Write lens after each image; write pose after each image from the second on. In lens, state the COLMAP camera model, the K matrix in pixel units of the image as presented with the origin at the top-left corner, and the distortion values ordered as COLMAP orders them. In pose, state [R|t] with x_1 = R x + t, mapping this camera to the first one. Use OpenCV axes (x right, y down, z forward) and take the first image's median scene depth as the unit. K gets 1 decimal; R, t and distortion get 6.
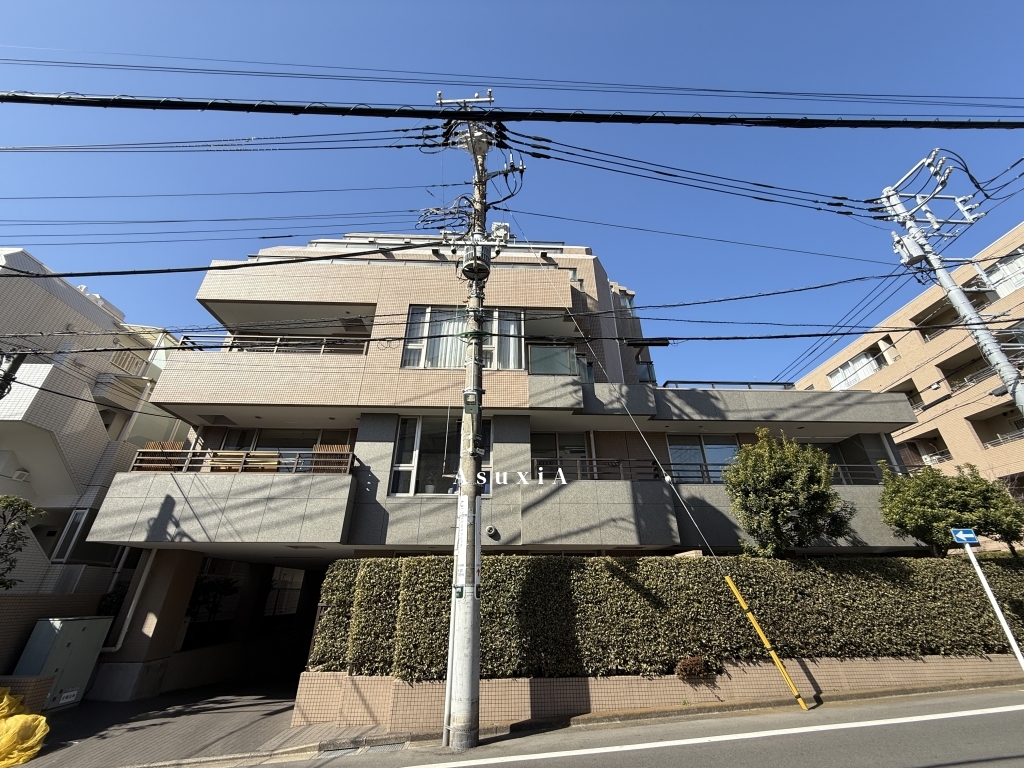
lens RADIAL K [[405.6, 0, 514.7], [0, 405.6, 384.6], [0, 0, 1]] dist [-0.000426, -0.000116]
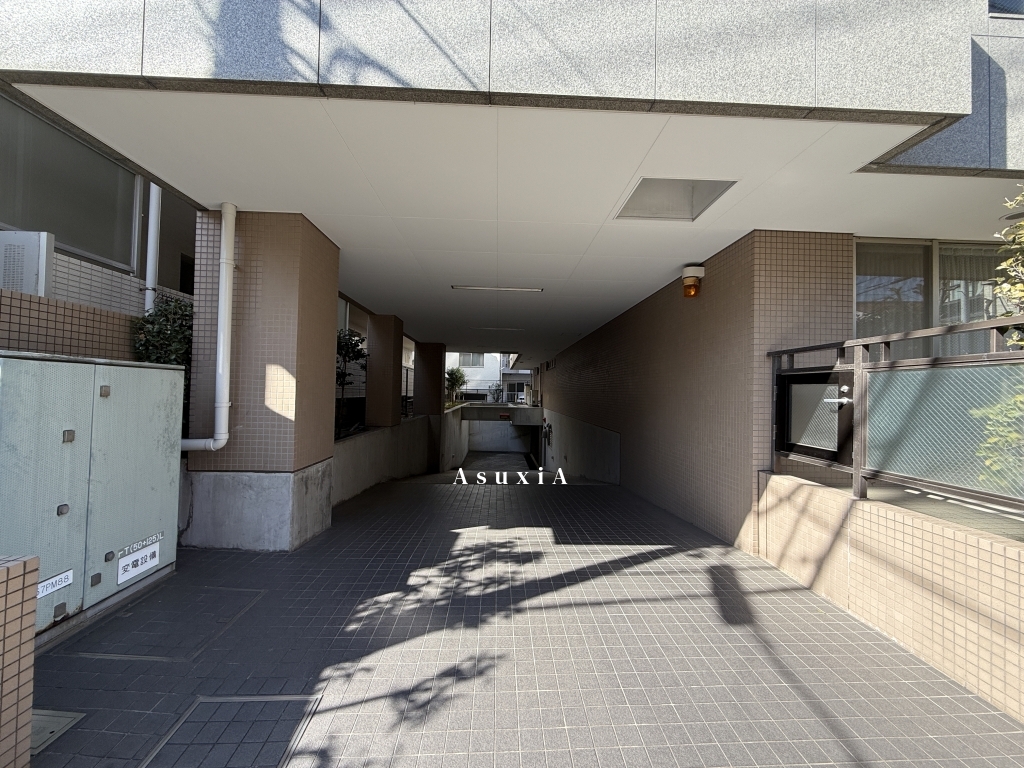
lens RADIAL K [[405.6, 0, 511.4], [0, 405.6, 385.5], [0, 0, 1]] dist [-0.000426, -0.000116]
pose [[0.999730, 0.022638, -0.005243, -0.704143], [-0.017980, 0.896548, 0.442581, 0.427316], [0.014720, -0.442367, 0.896713, 0.682424]]
